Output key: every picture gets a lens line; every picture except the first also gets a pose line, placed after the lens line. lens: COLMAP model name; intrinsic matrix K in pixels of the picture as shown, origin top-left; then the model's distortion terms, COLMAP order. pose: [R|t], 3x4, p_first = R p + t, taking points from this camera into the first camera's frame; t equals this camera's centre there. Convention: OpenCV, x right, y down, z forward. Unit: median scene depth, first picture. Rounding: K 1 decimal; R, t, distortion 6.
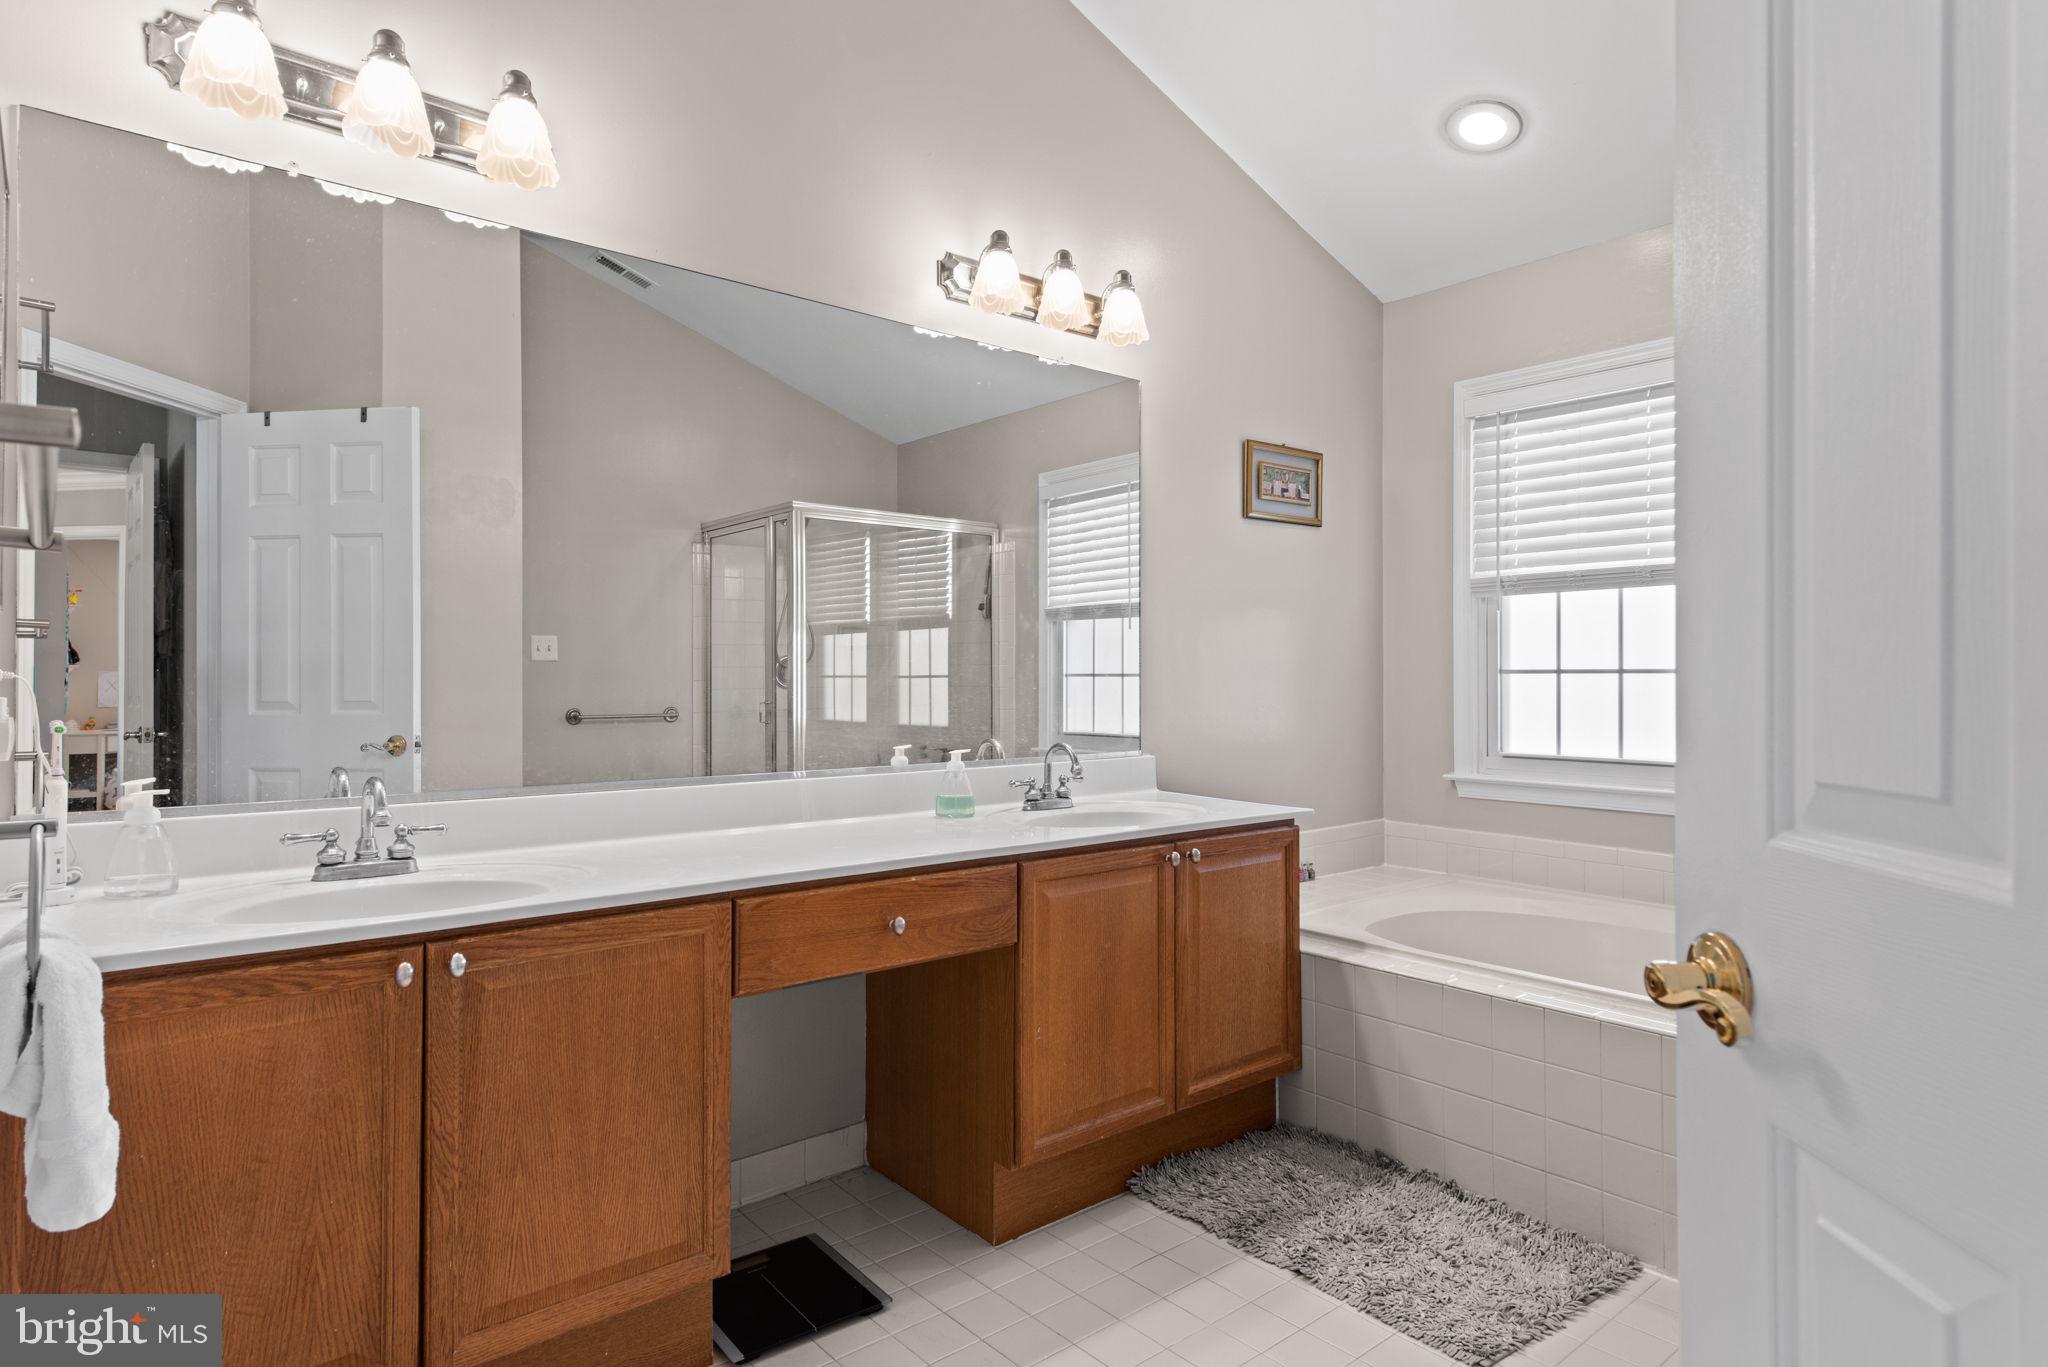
lens RADIAL K [[1098.1, 0, 1021.9], [0, 1098.1, 677.5], [0, 0, 1]] dist [-0.000646, -0.000088]
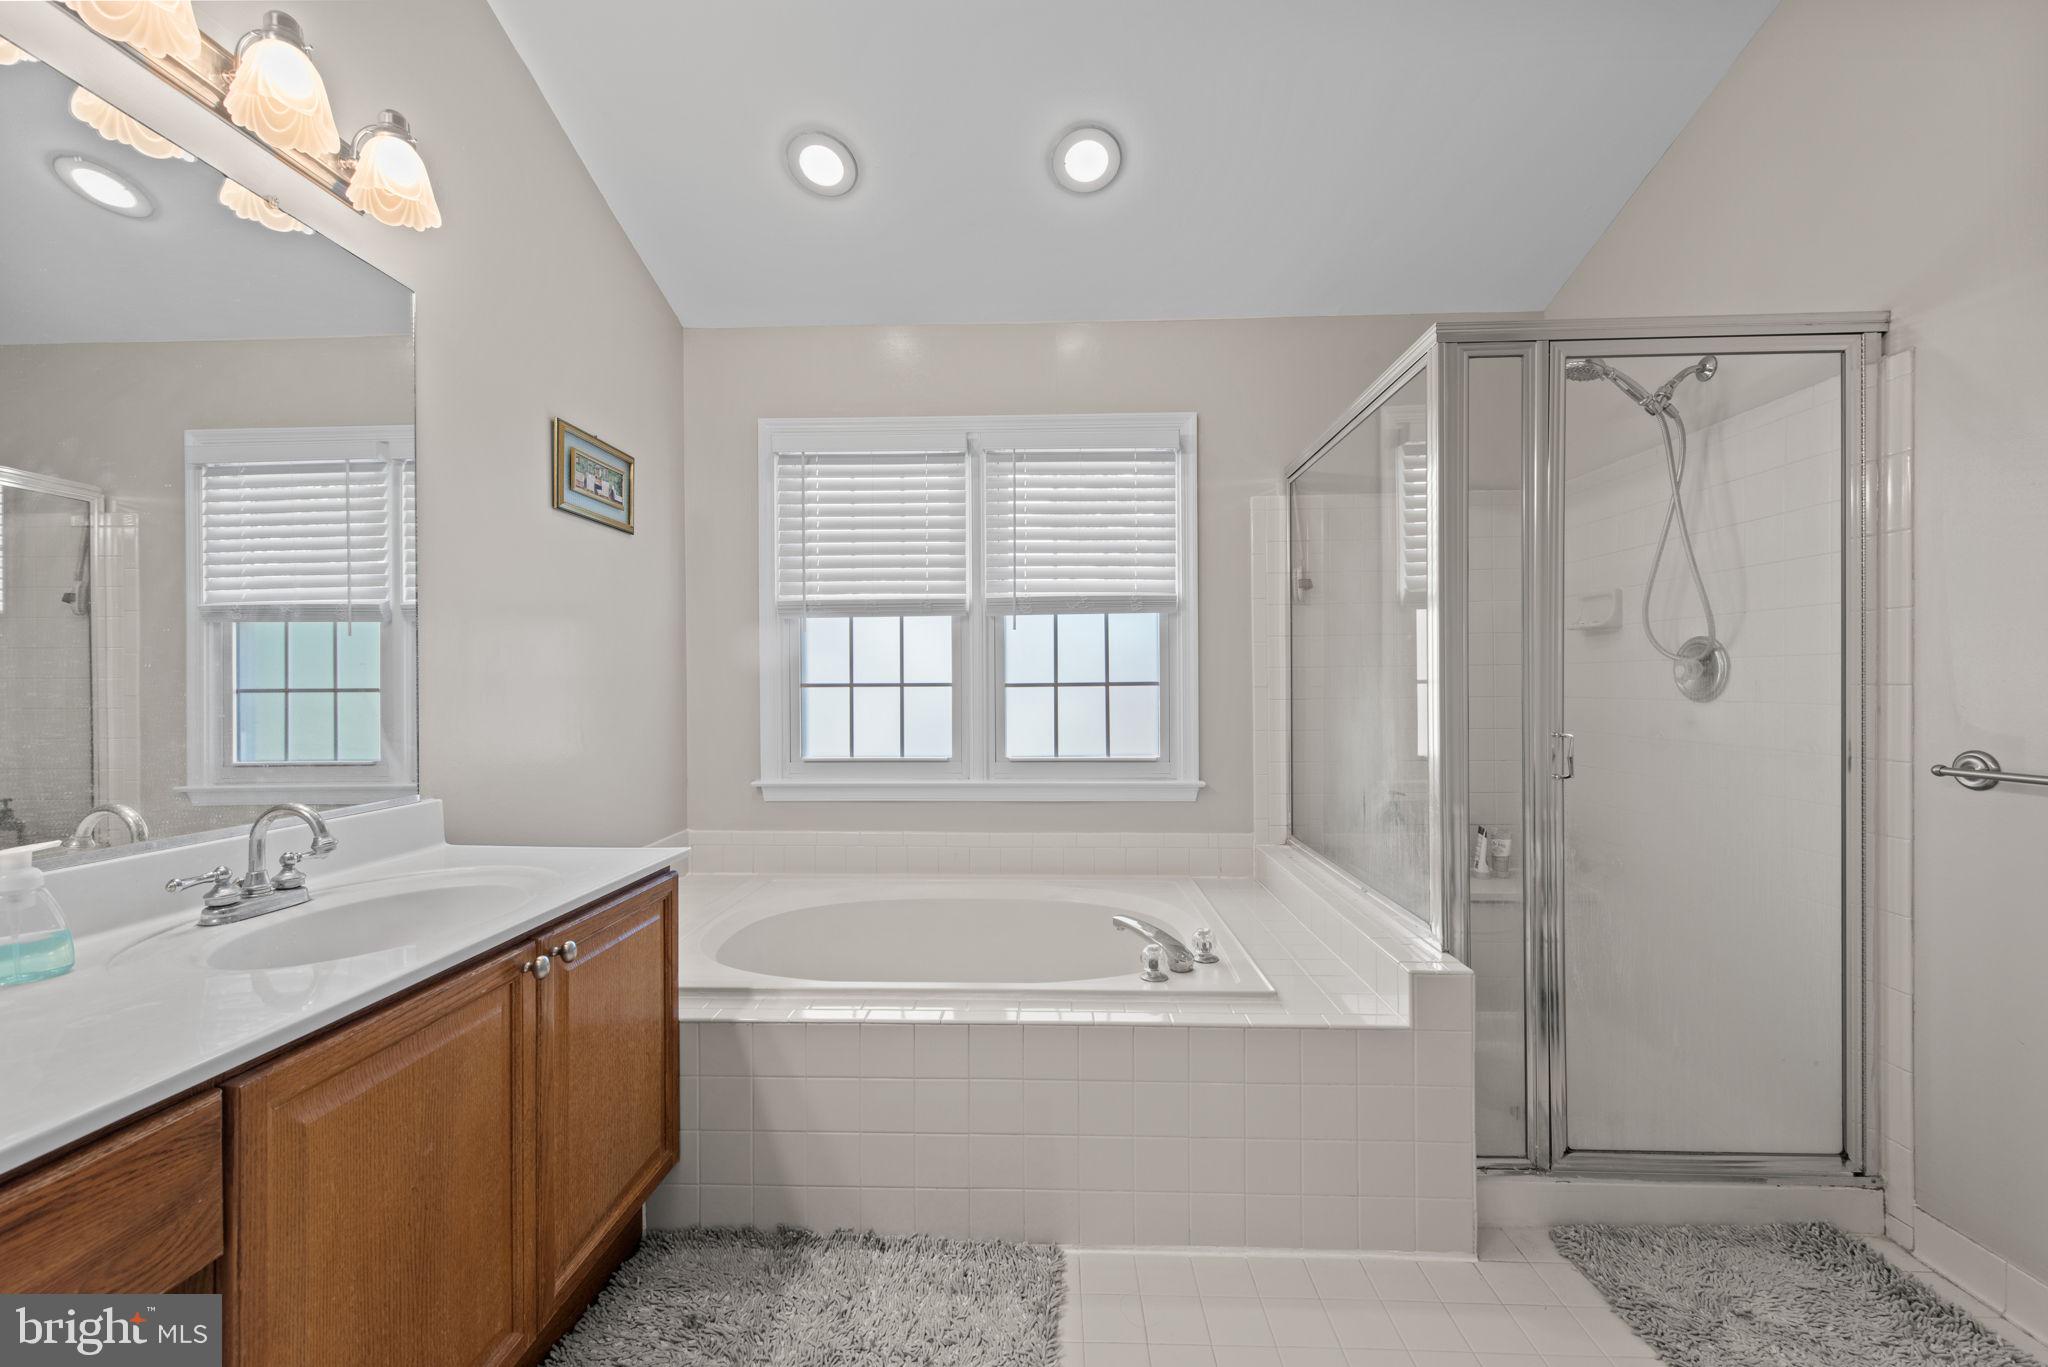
lens RADIAL K [[801.8, 0, 1023.7], [0, 801.8, 686.3], [0, 0, 1]] dist [0.008558, -0.000979]
pose [[0.670643, -0.004010, 0.741770, -0.021652], [0.006395, 0.999979, -0.000375, -0.003874], [-0.741753, 0.004995, 0.670655, 0.345929]]
